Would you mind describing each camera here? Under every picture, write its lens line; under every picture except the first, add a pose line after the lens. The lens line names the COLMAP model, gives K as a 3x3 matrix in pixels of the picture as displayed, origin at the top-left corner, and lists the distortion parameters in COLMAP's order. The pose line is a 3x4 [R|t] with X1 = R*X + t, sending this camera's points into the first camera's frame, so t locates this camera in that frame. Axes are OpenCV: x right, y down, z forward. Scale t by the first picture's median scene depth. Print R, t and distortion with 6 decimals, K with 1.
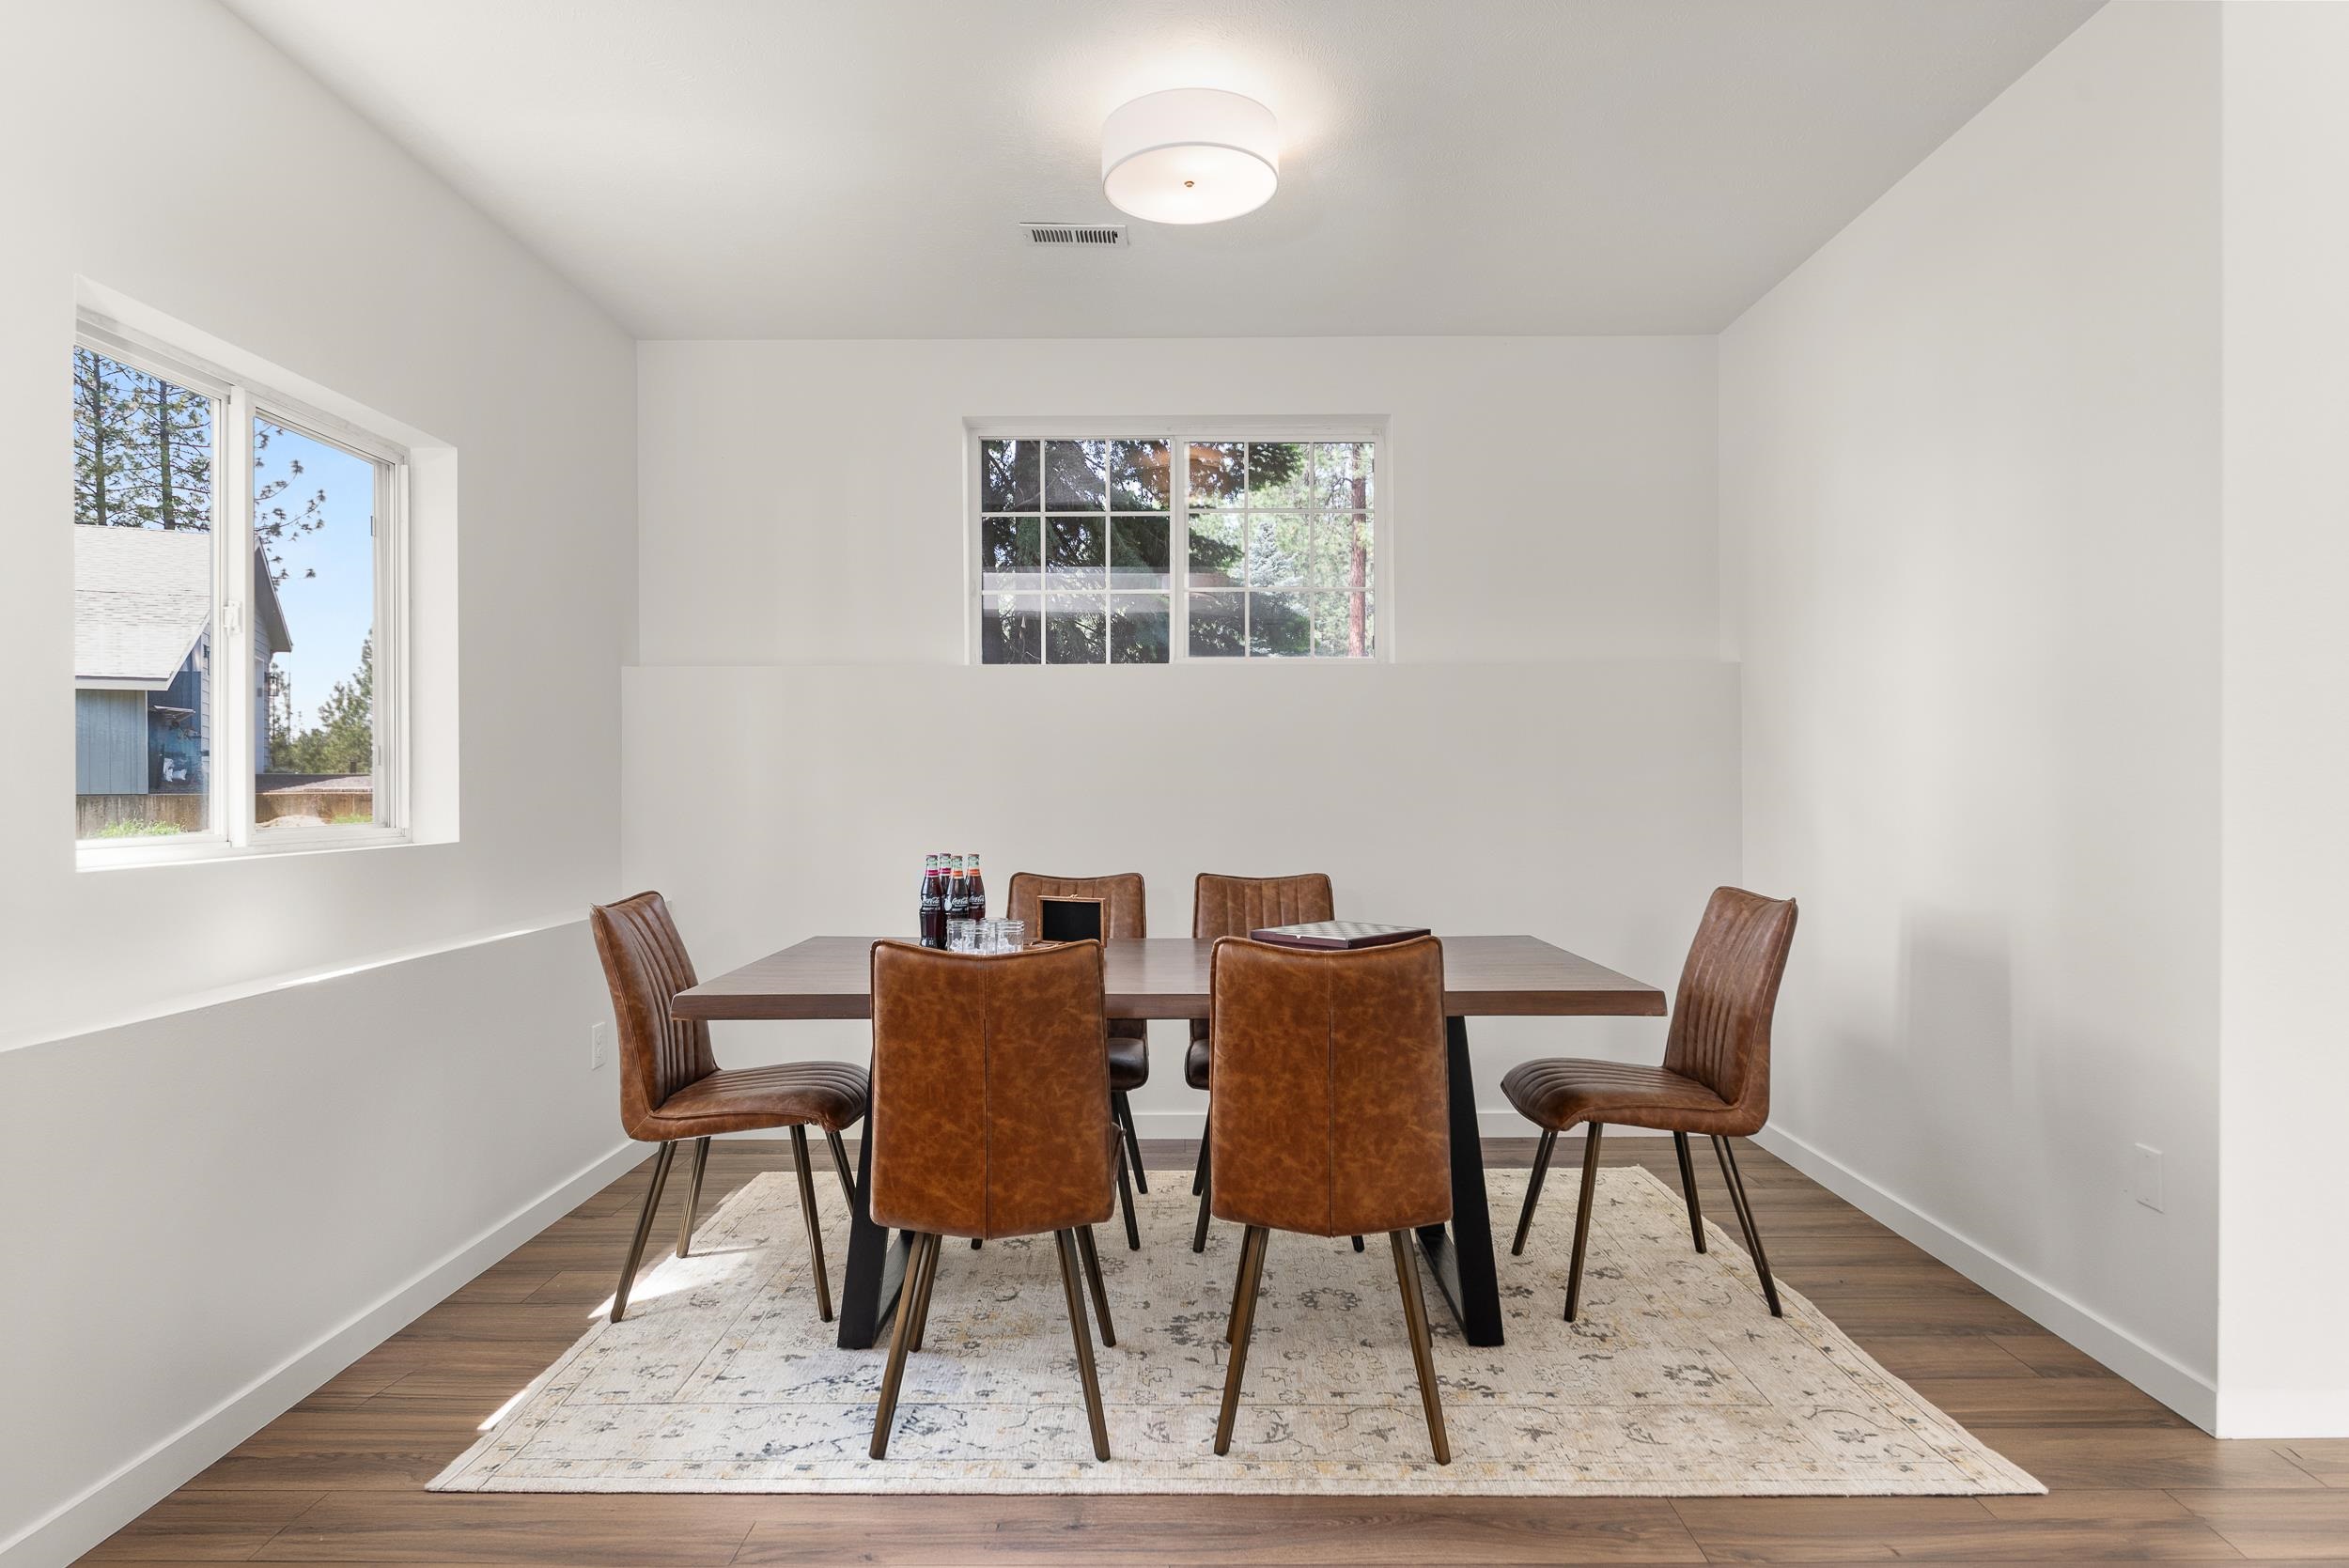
lens RADIAL K [[1330.4, 0, 1174.5], [0, 1330.4, 784.0], [0, 0, 1]] dist [0.000872, -0.000298]
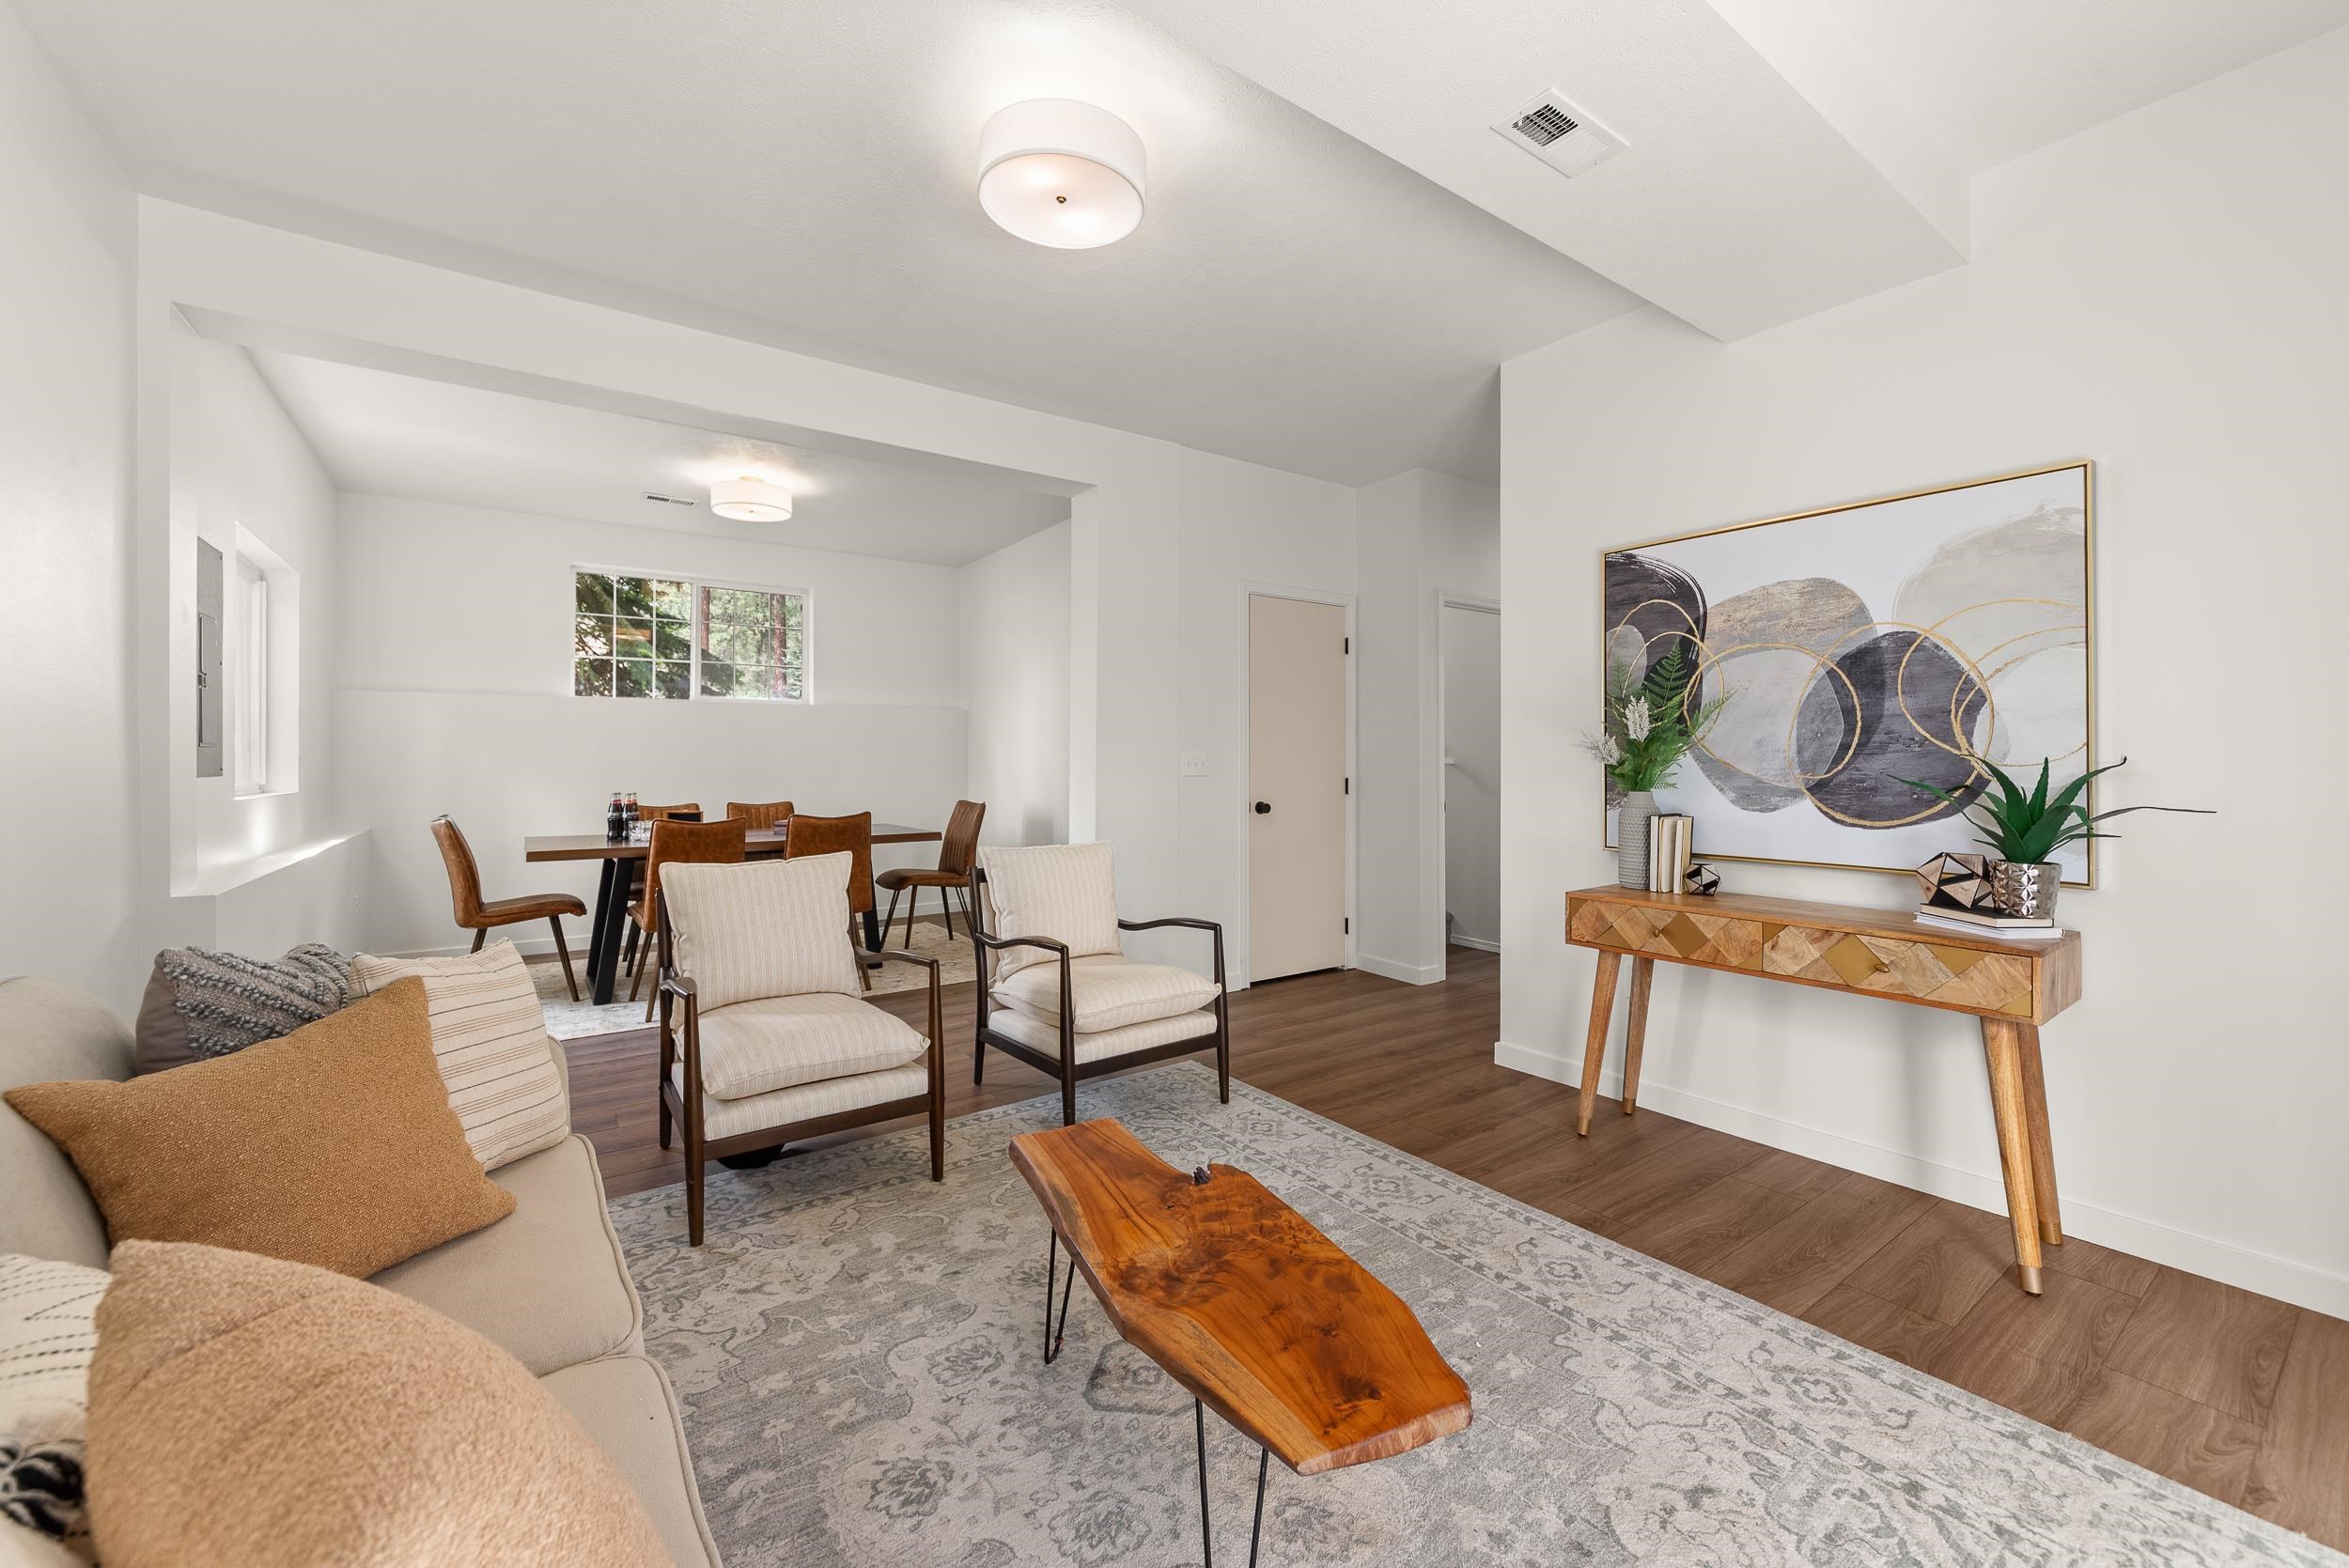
lens RADIAL K [[921.4, 0, 1167.1], [0, 921.4, 756.4], [0, 0, 1]] dist [0.001787, 0.000155]
pose [[0.819914, 0.002982, 0.572480, -0.292100], [-0.000842, 0.999992, -0.004004, -0.001272], [-0.572487, 0.002801, 0.819909, -0.720594]]
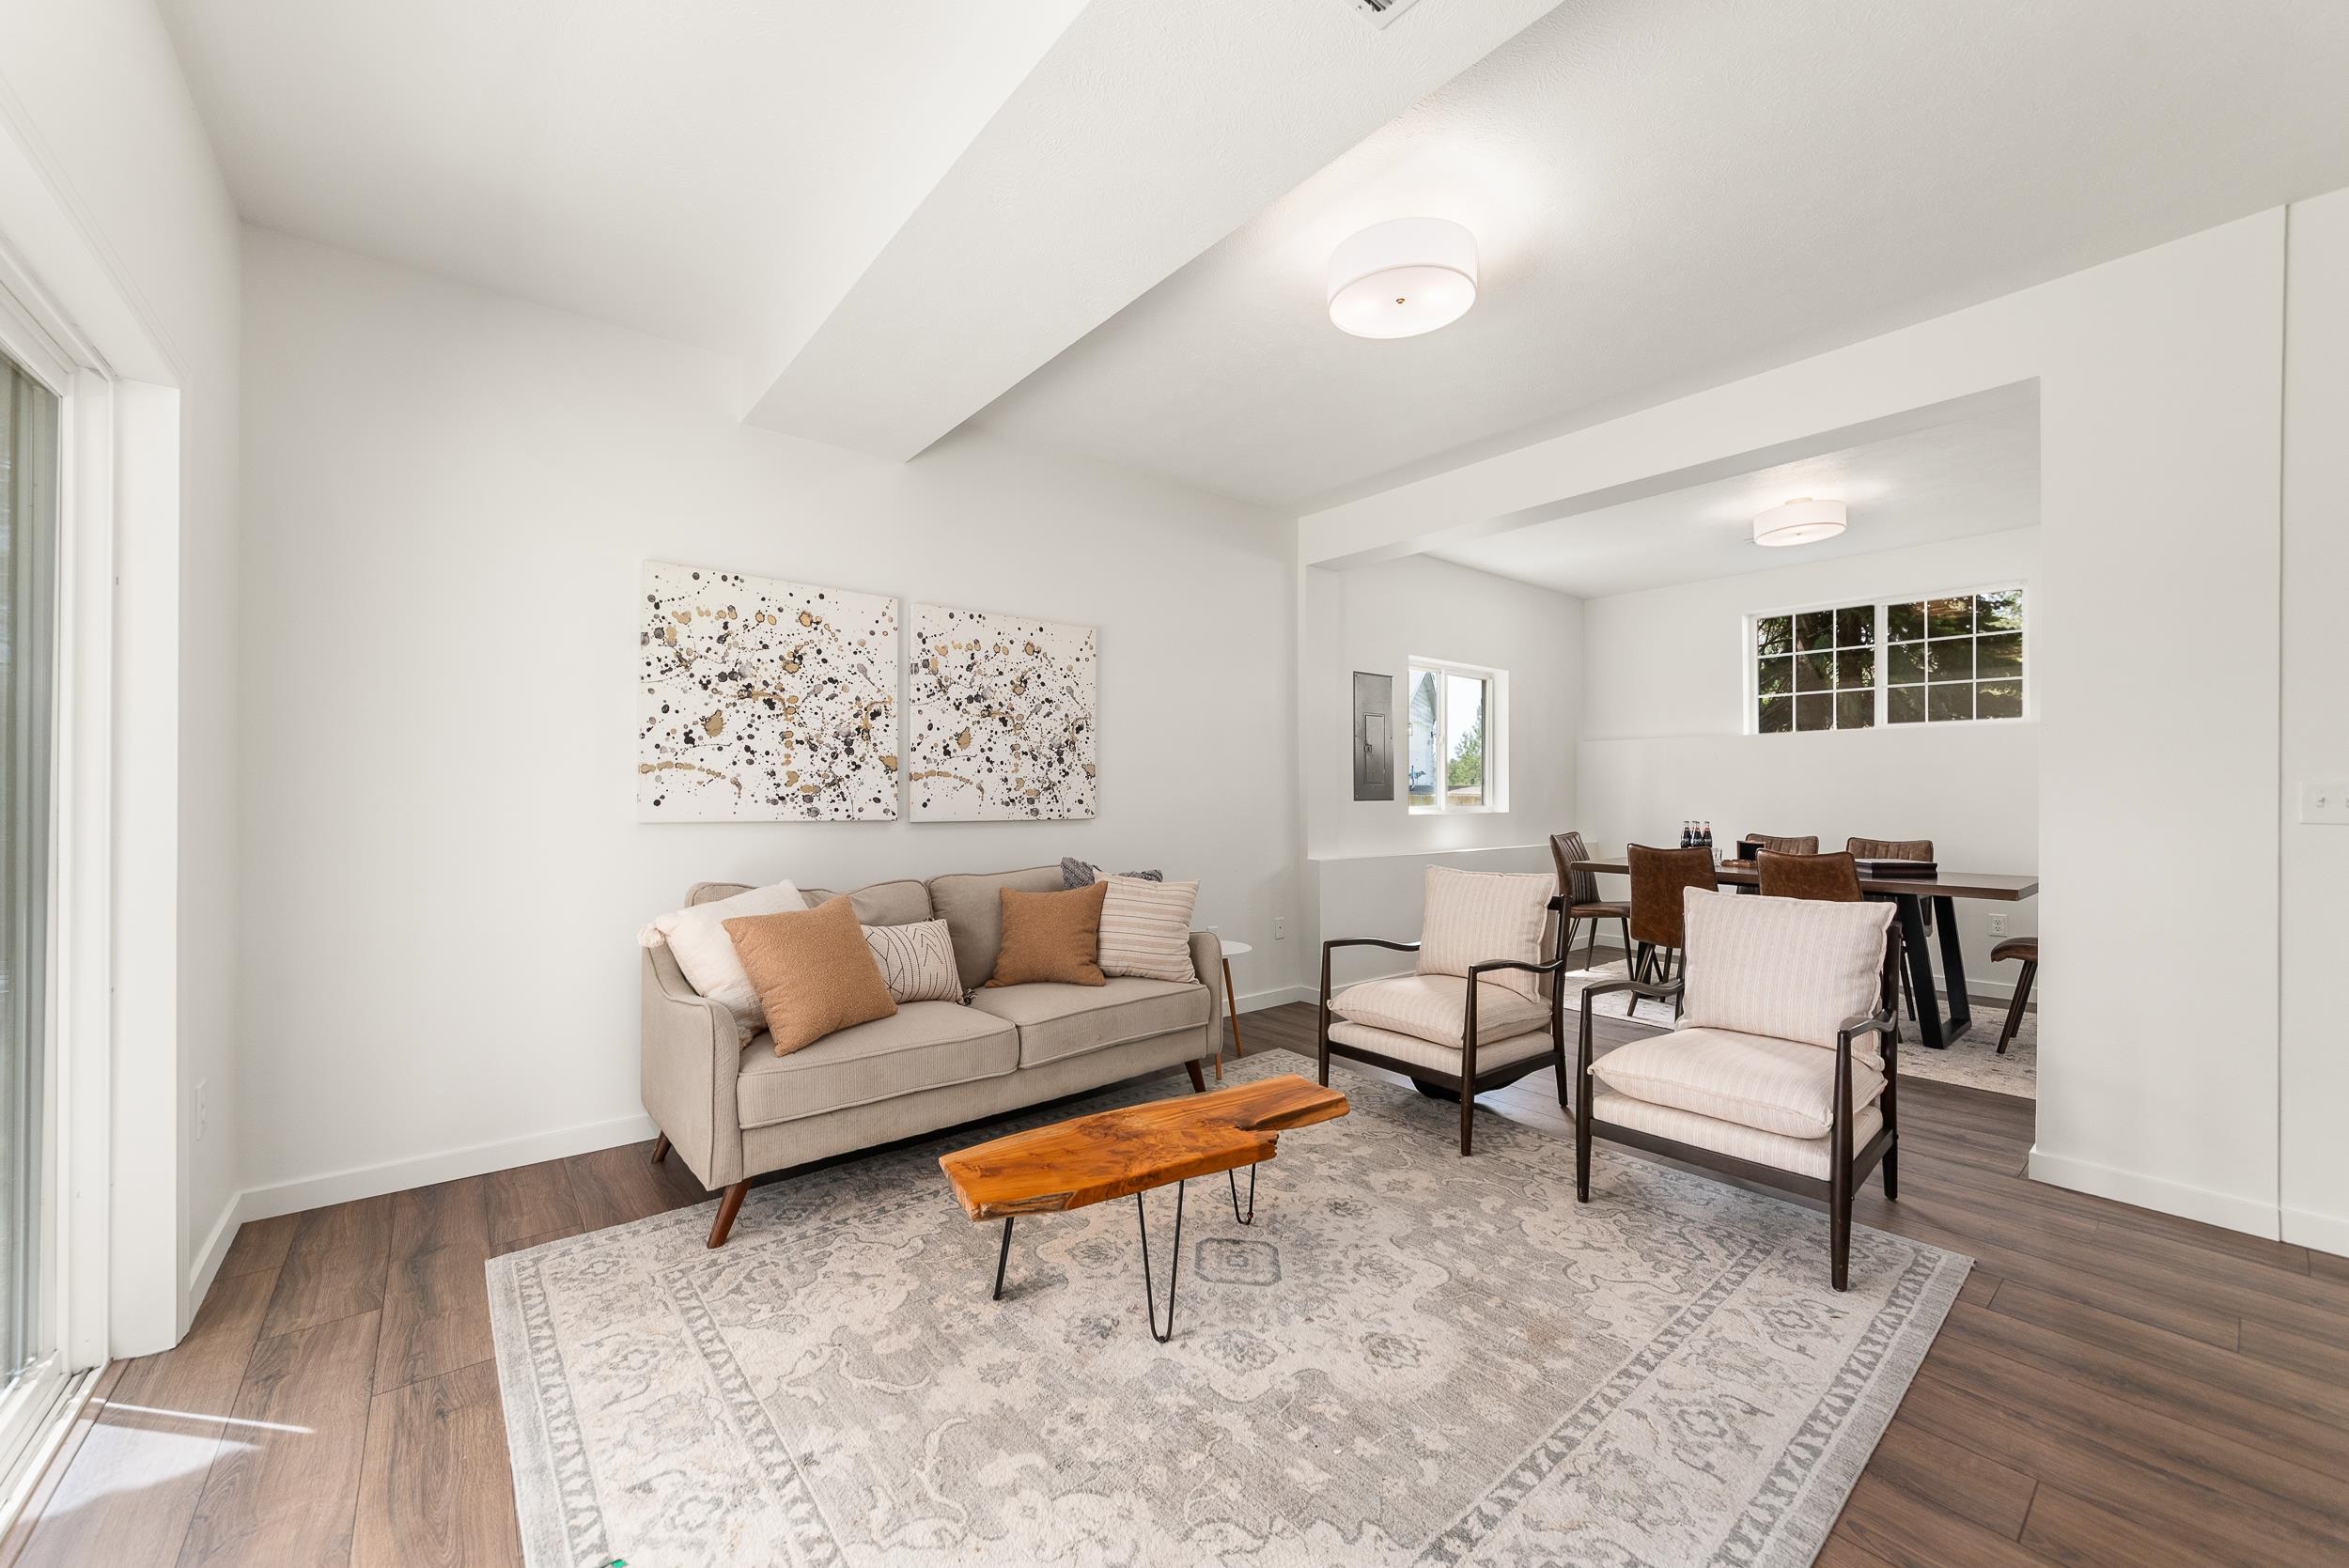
lens RADIAL K [[881.4, 0, 1173.0], [0, 881.4, 792.8], [0, 0, 1]] dist [-0.012073, -0.000144]
pose [[0.637091, 0.005635, -0.770768, 0.445621], [-0.003298, 0.999984, 0.004584, -0.003030], [0.770782, -0.000378, 0.637099, -0.736540]]
